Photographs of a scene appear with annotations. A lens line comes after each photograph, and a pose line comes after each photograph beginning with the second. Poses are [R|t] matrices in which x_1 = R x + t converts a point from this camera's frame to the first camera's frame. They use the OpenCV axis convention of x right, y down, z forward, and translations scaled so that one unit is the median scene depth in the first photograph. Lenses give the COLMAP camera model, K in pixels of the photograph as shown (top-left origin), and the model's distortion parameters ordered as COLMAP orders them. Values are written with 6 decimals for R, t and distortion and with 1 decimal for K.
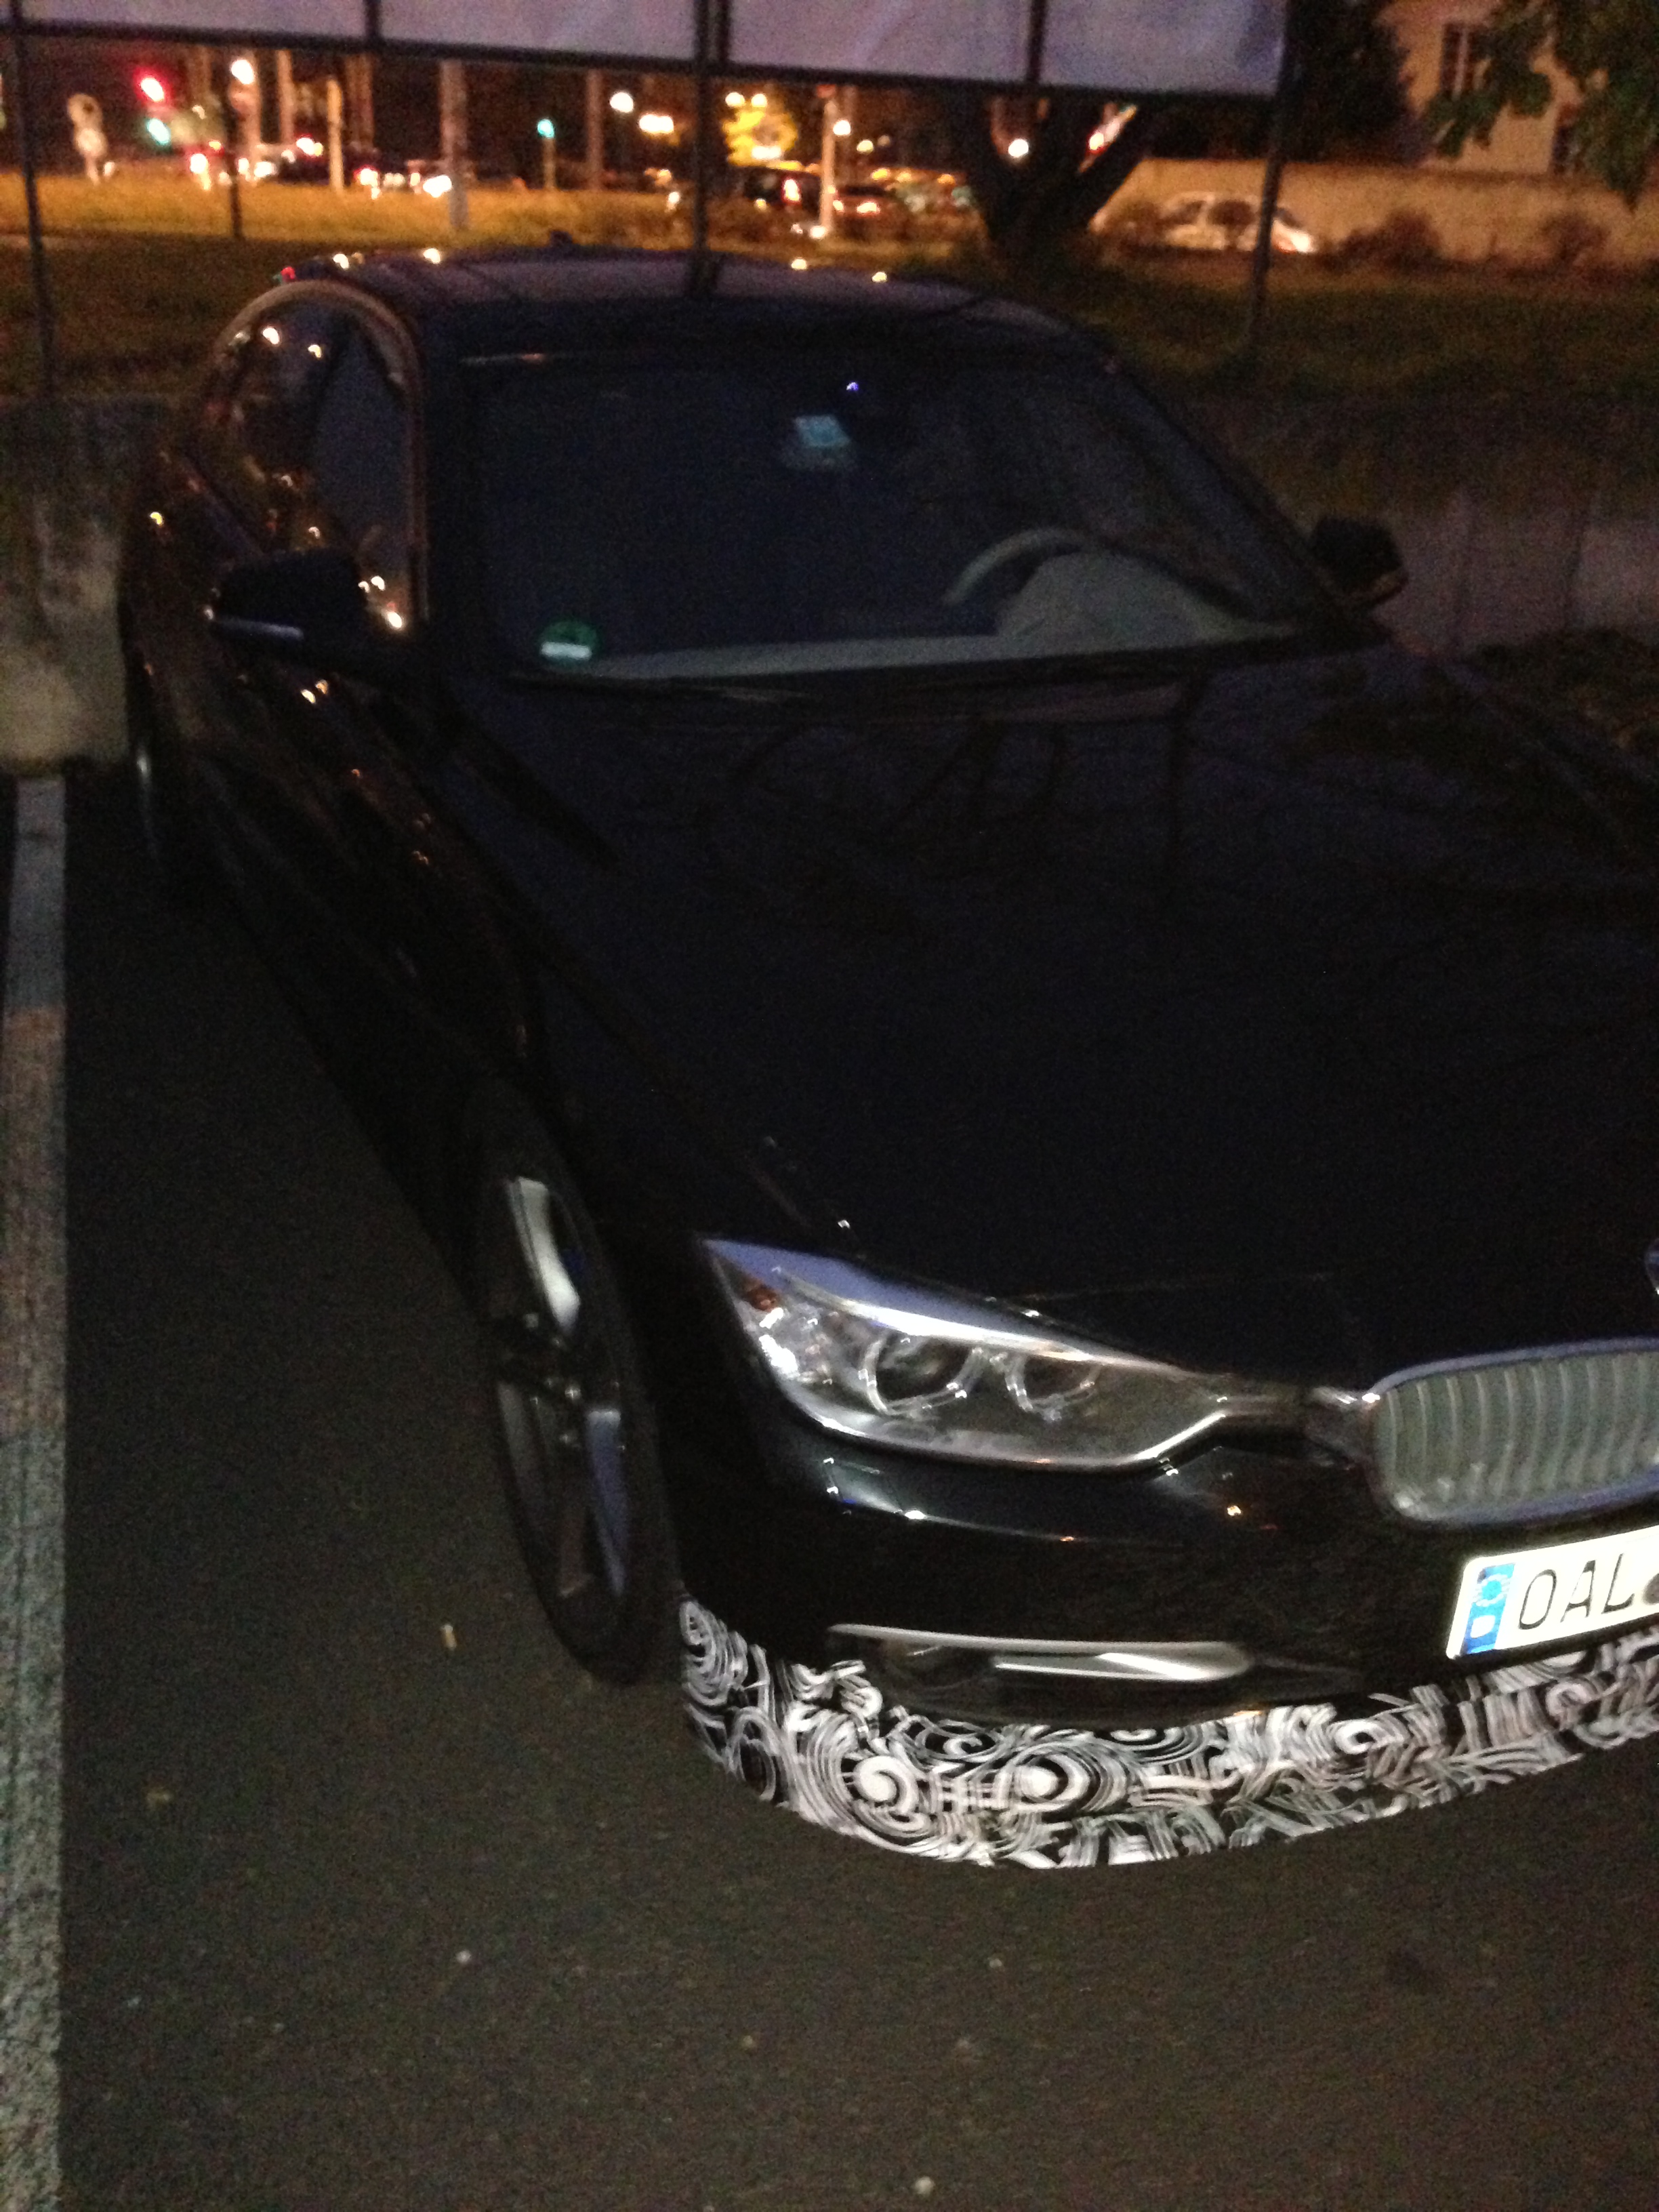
lens RADIAL K [[2149.9, 0, 829.5], [0, 2149.9, 1106.0], [0, 0, 1]] dist [0.136574, -0.242444]
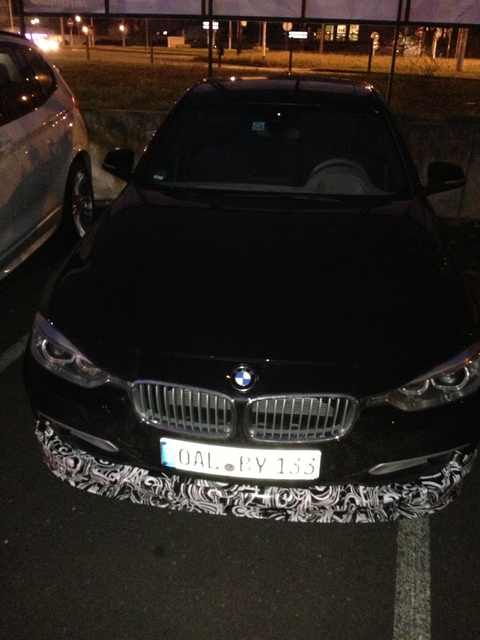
lens RADIAL K [[622.0, 0, 240.0], [0, 622.0, 320.0], [0, 0, 1]] dist [0.136574, -0.242444]
pose [[0.843330, 0.199979, -0.498801, 0.826266], [-0.203388, 0.977911, 0.048194, -0.056302], [0.497421, 0.060807, 0.865375, 0.141745]]
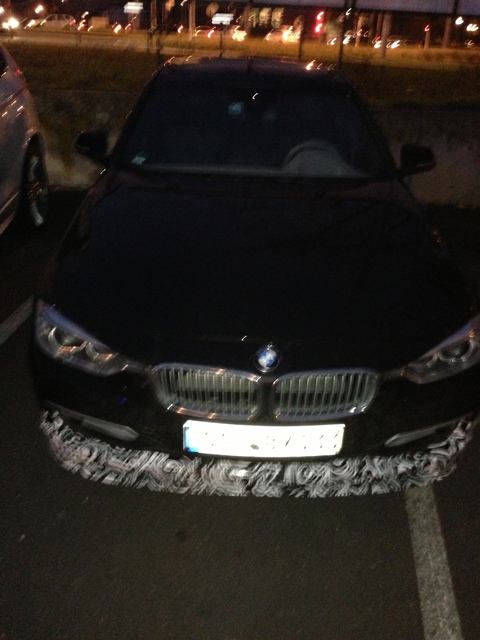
lens RADIAL K [[622.0, 0, 240.0], [0, 622.0, 320.0], [0, 0, 1]] dist [0.136574, -0.242444]
pose [[0.901160, 0.180060, -0.394322, 0.700909], [-0.176305, 0.983257, 0.046069, -0.018372], [0.396015, 0.028005, 0.917817, 0.074301]]
